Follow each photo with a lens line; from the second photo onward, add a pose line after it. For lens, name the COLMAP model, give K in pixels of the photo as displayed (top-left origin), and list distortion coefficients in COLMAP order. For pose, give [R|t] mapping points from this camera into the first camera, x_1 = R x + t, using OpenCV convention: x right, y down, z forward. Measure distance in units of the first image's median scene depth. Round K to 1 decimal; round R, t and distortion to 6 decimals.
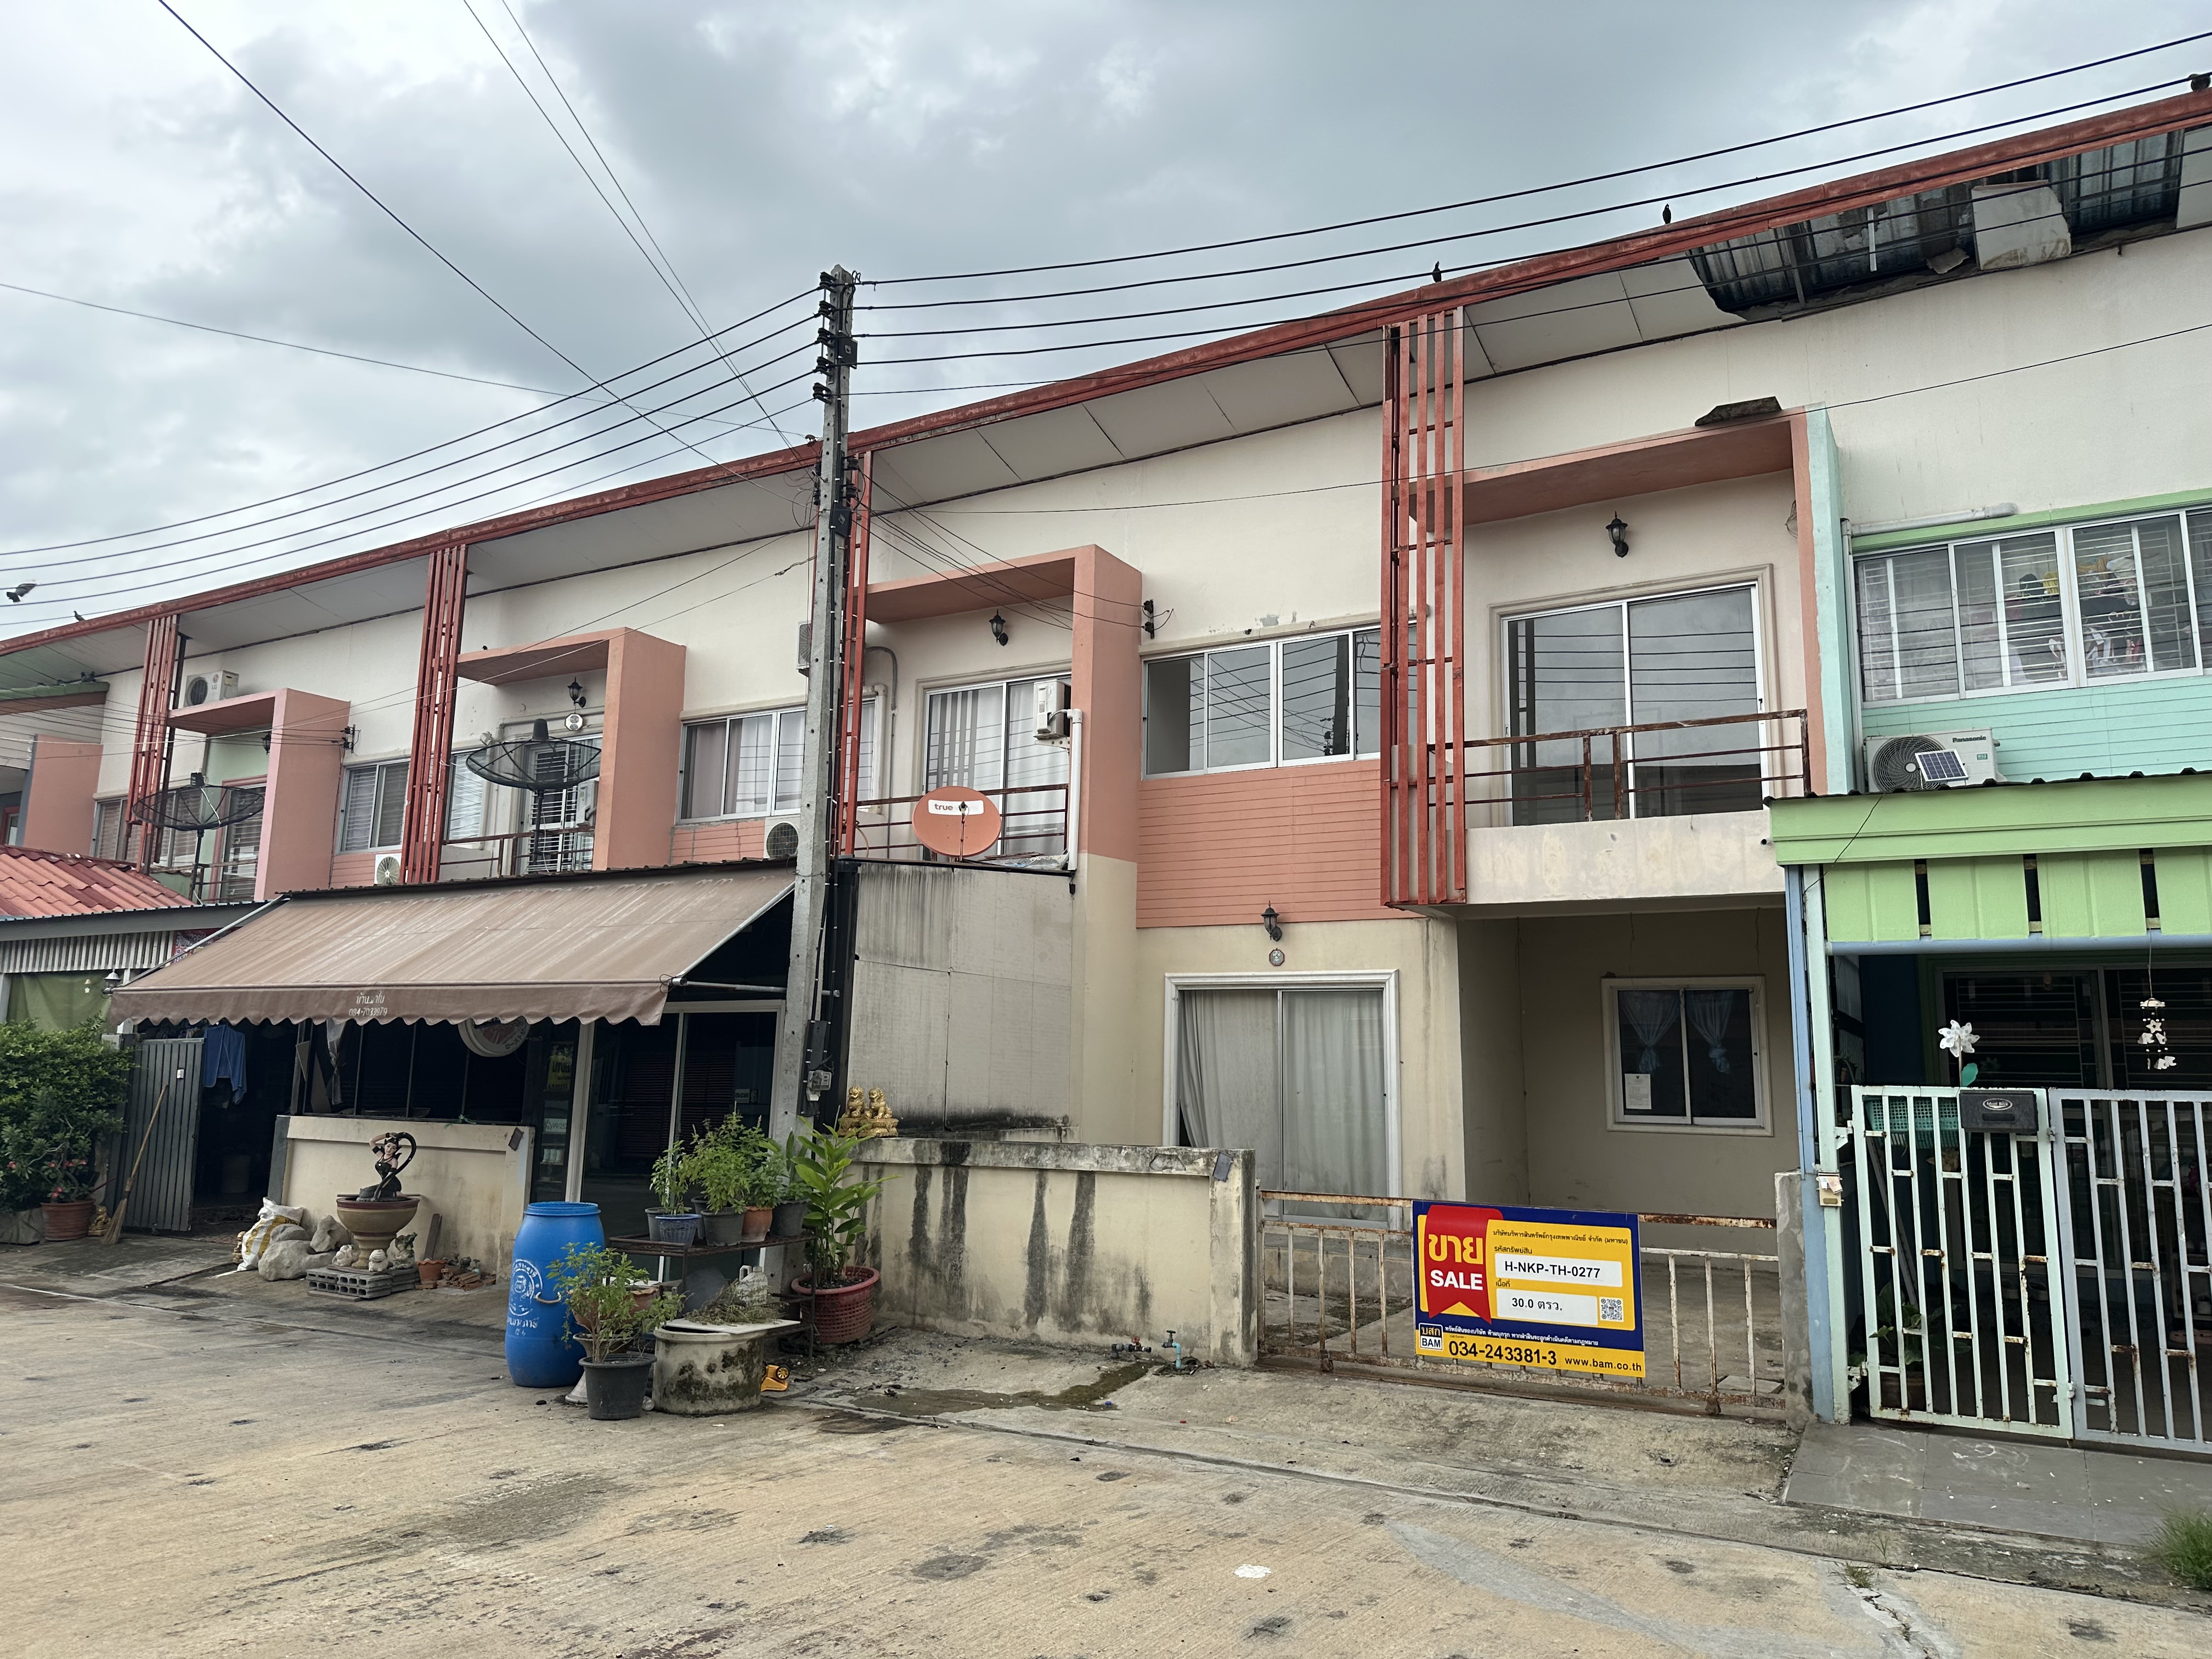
lens RADIAL K [[1565.8, 0, 1106.0], [0, 1565.8, 829.5], [0, 0, 1]] dist [0.194949, -0.401783]
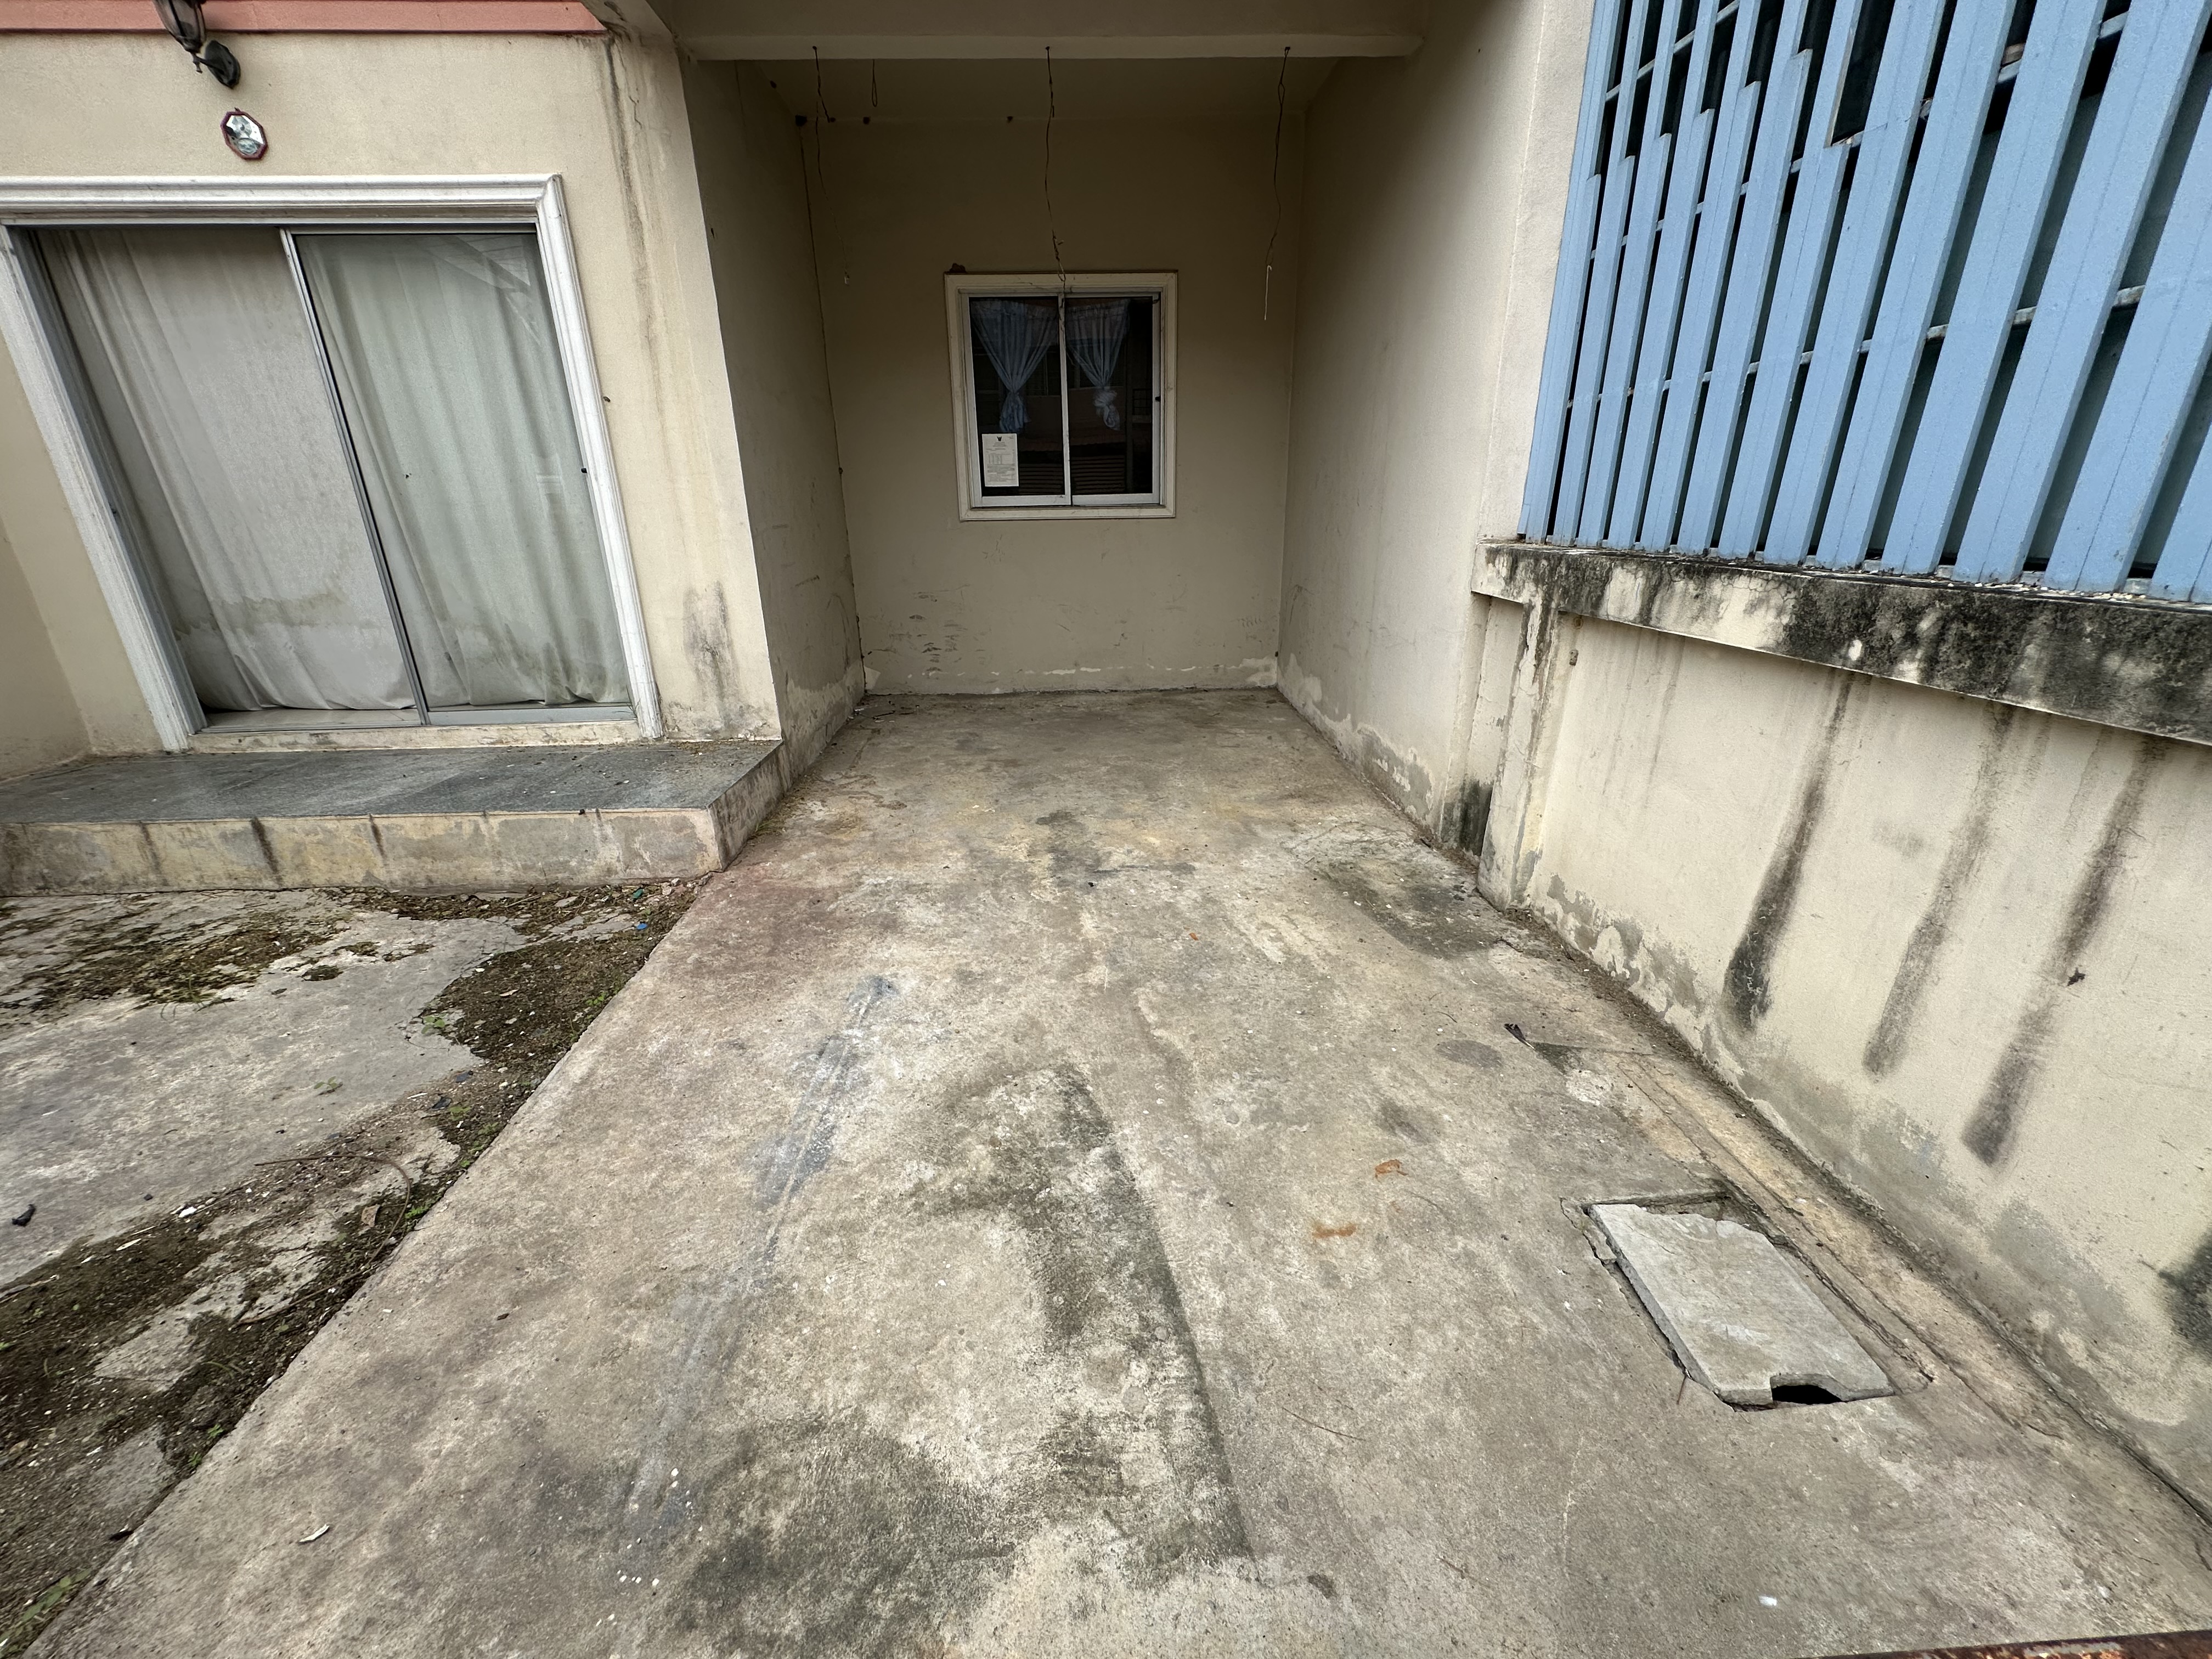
lens RADIAL K [[884.1, 0, 1106.0], [0, 884.1, 829.5], [0, 0, 1]] dist [-0.001224, 0.000723]
pose [[0.842875, -0.216257, 0.492742, 0.194692], [-0.055179, 0.876129, 0.478908, 0.157936], [-0.535273, -0.430849, 0.726534, 0.835091]]
